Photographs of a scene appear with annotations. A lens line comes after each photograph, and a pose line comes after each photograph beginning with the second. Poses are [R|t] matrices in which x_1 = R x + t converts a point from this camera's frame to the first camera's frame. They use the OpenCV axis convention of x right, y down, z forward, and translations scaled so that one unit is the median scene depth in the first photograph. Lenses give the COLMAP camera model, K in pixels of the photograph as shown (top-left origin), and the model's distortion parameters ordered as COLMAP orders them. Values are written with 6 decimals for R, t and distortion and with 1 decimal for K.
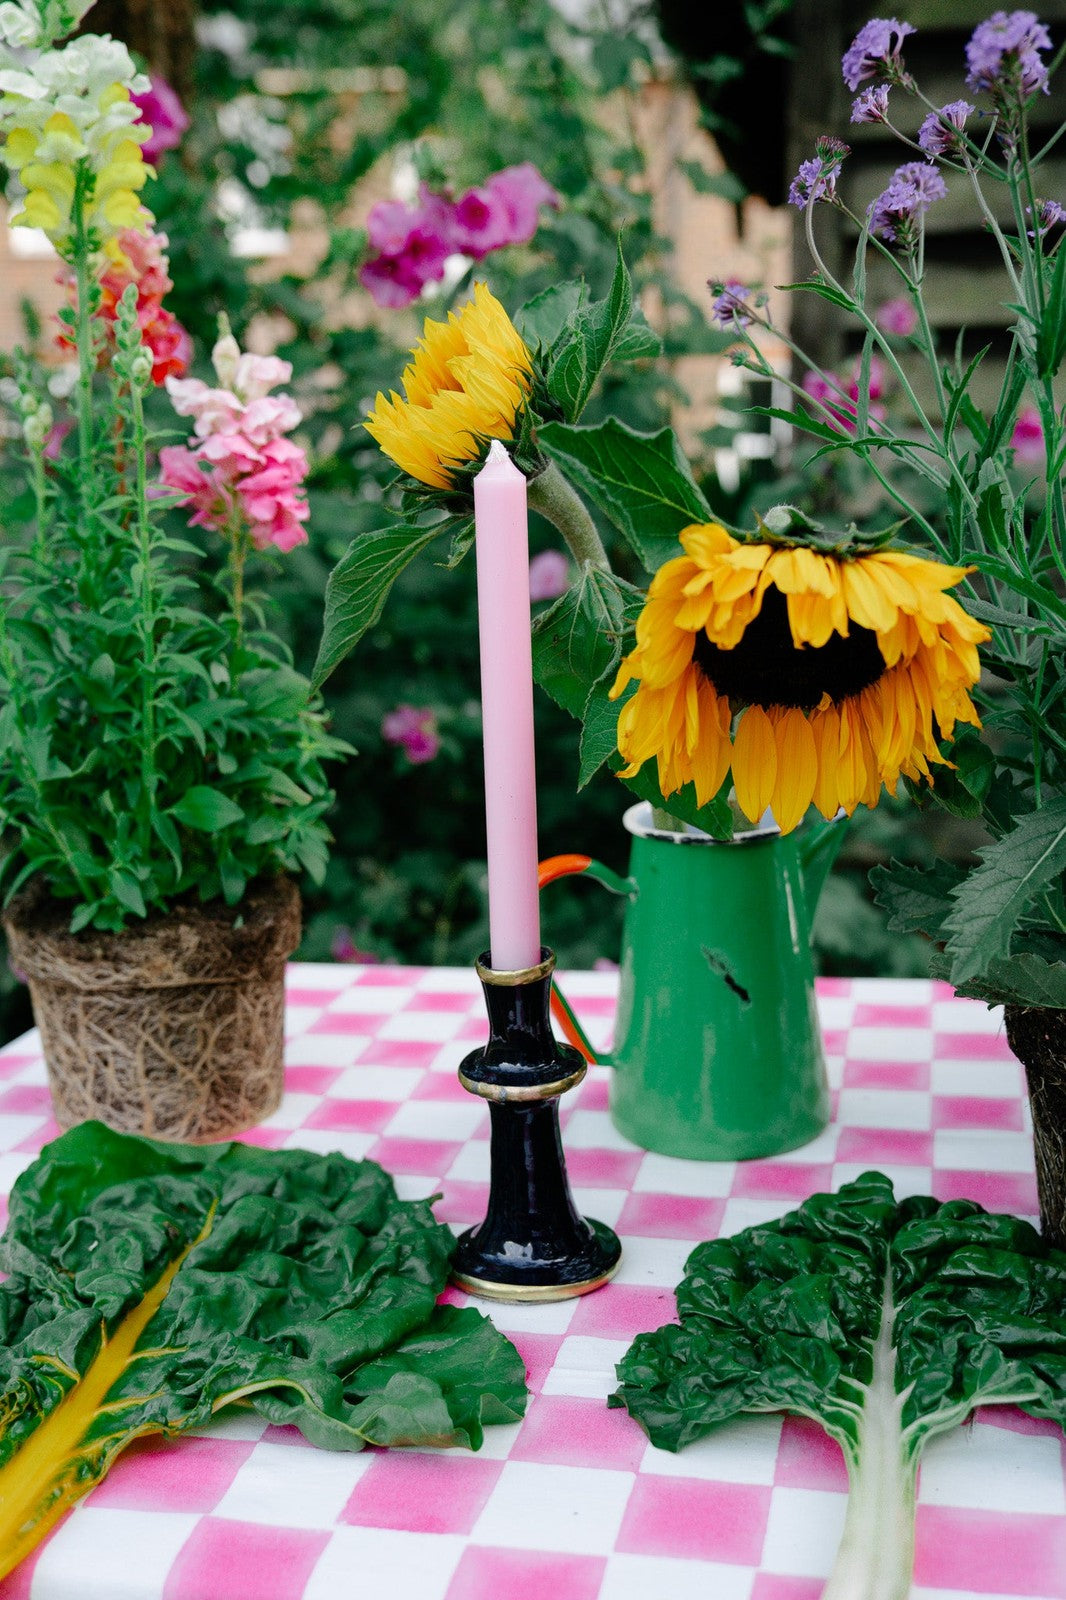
lens RADIAL K [[1828.7, 0, 551.5], [0, 1828.7, 798.8], [0, 0, 1]] dist [0.013189, 0.000000]
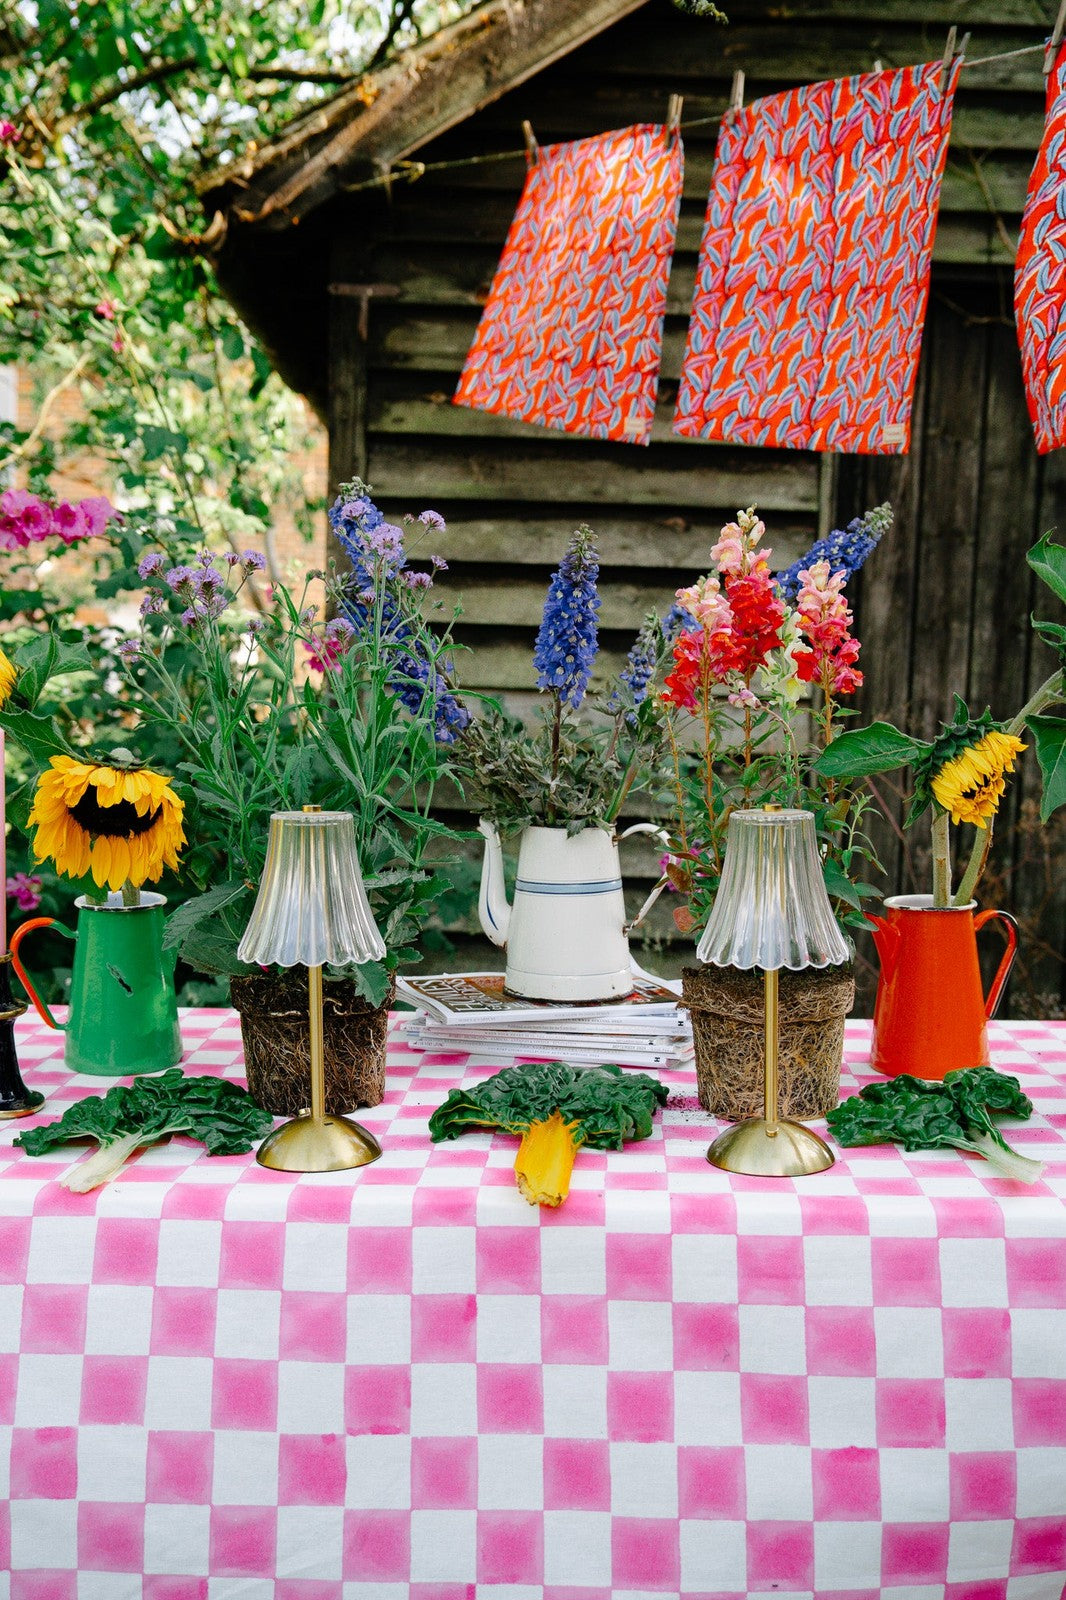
lens RADIAL K [[1614.8, 0, 517.9], [0, 1614.8, 798.9], [0, 0, 1]] dist [0.035767, 0.000000]
pose [[0.984973, 0.038368, 0.168390, 0.299278], [-0.019033, 0.993186, -0.114974, 0.132688], [-0.171654, 0.110042, 0.978992, -1.120059]]
